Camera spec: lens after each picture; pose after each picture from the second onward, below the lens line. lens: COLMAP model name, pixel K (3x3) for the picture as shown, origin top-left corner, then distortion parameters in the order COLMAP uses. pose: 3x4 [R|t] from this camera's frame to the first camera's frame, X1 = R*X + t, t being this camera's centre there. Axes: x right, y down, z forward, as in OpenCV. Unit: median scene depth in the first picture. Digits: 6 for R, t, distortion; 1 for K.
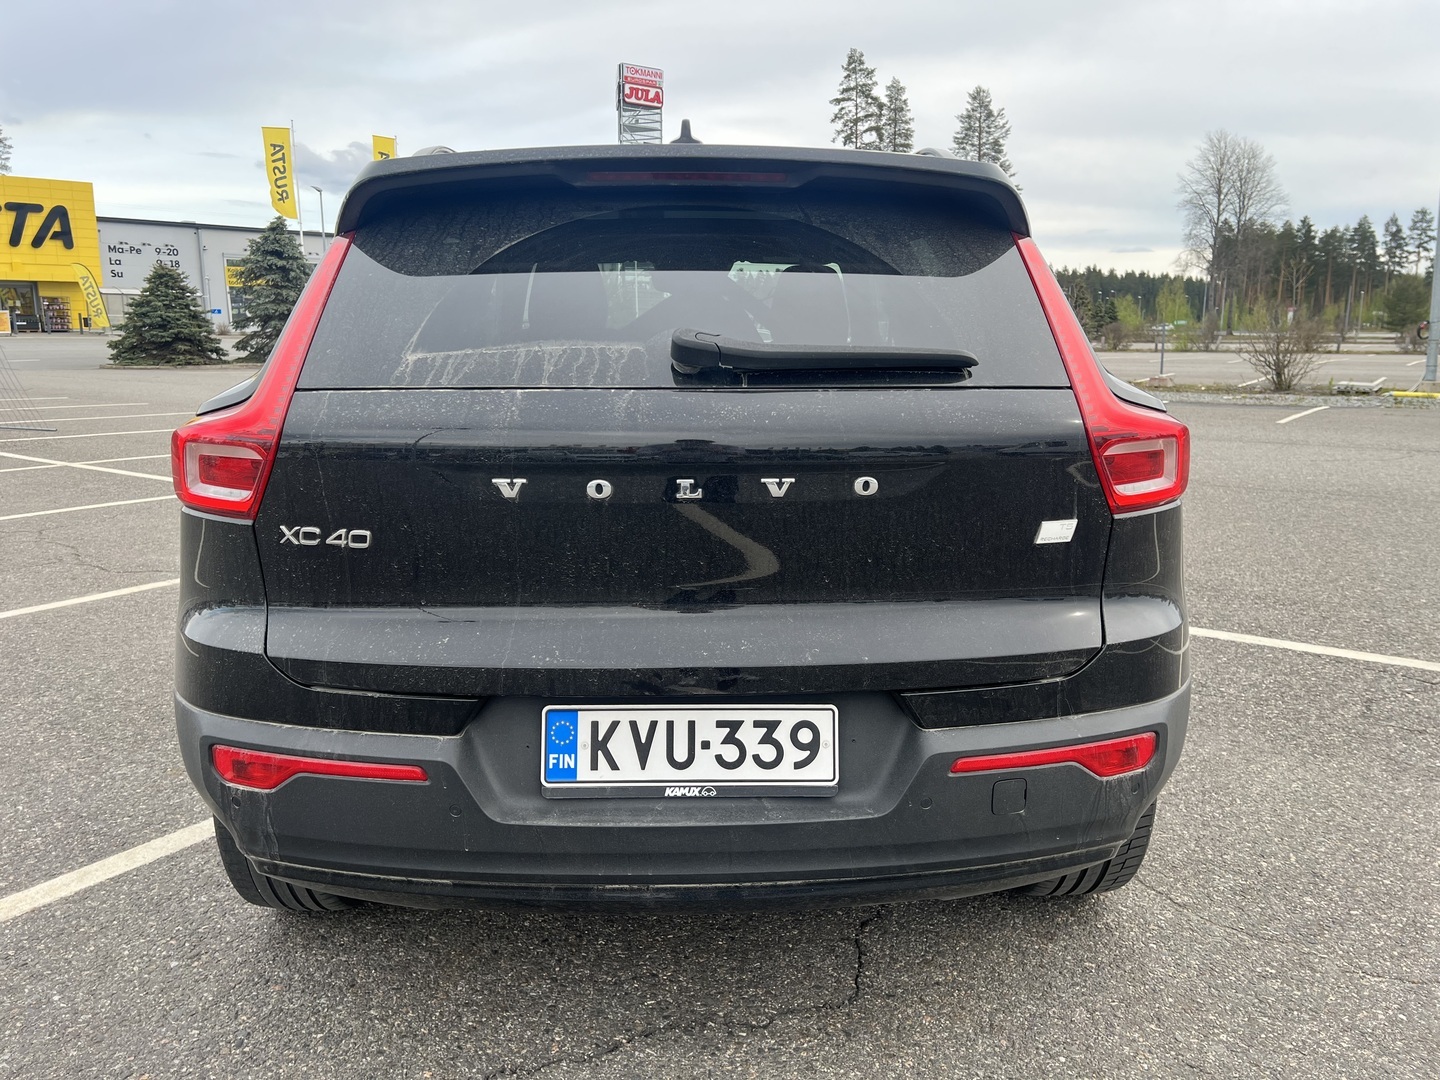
lens RADIAL K [[1072.6, 0, 729.7], [0, 1072.6, 535.0], [0, 0, 1]] dist [0.061099, -0.064158]
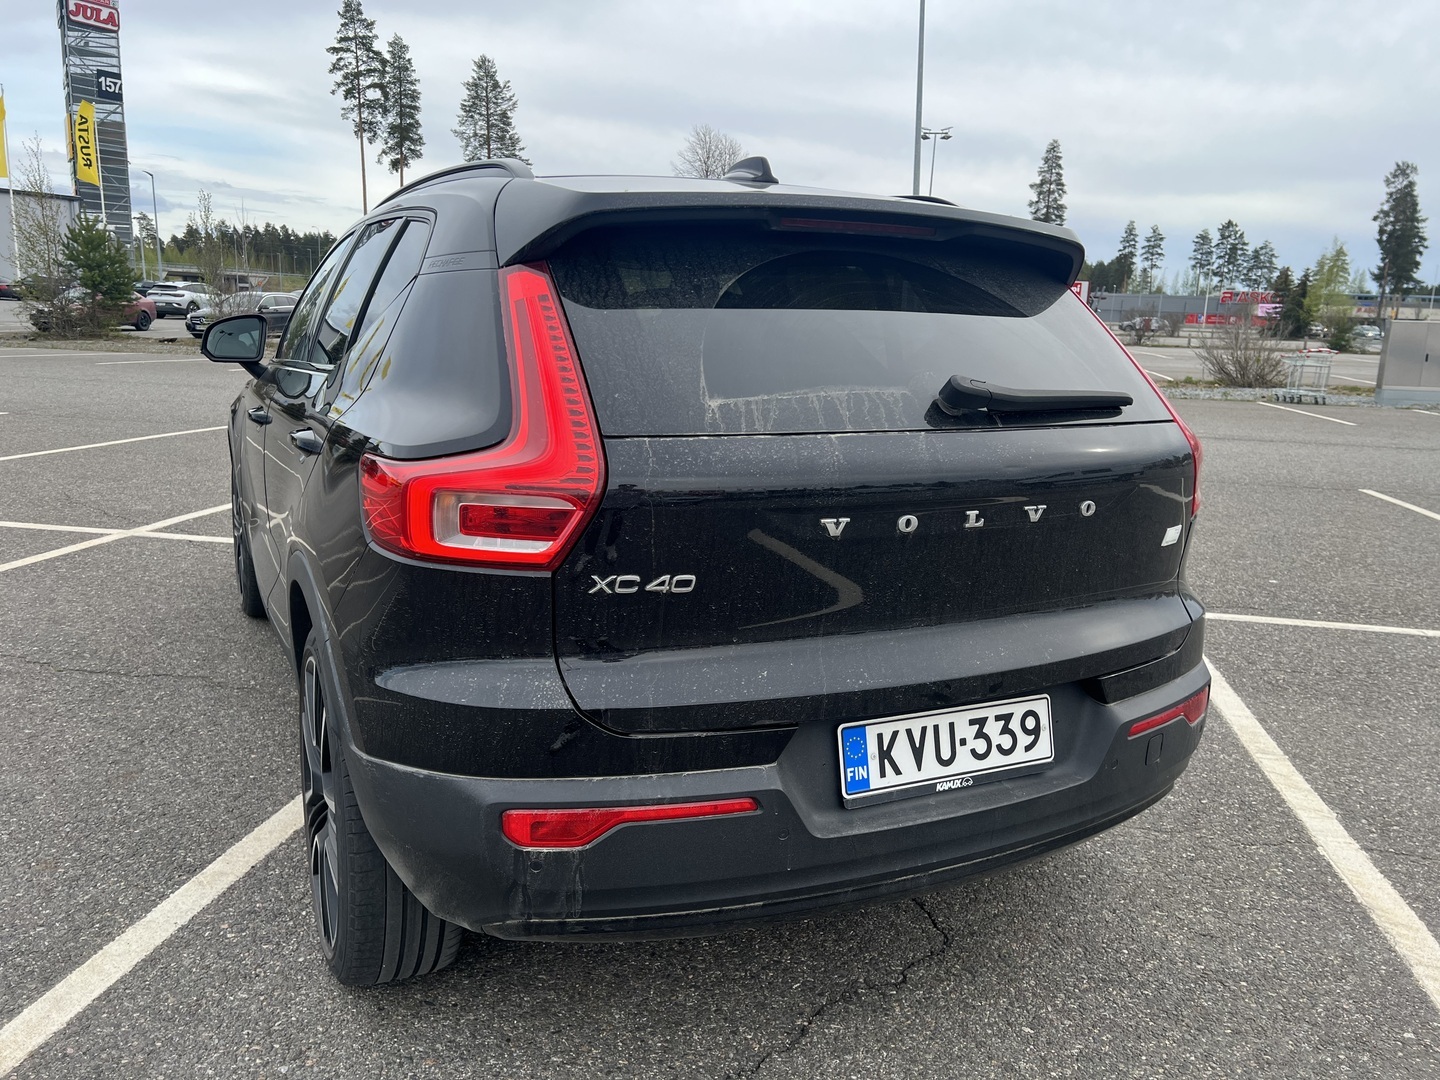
lens RADIAL K [[1072.6, 0, 726.3], [0, 1072.6, 544.3], [0, 0, 1]] dist [0.061099, -0.064158]
pose [[0.910246, -0.059415, 0.409784, -0.705746], [0.046291, 0.998050, 0.041883, -0.072444], [-0.411473, -0.019154, 0.911221, 0.068173]]
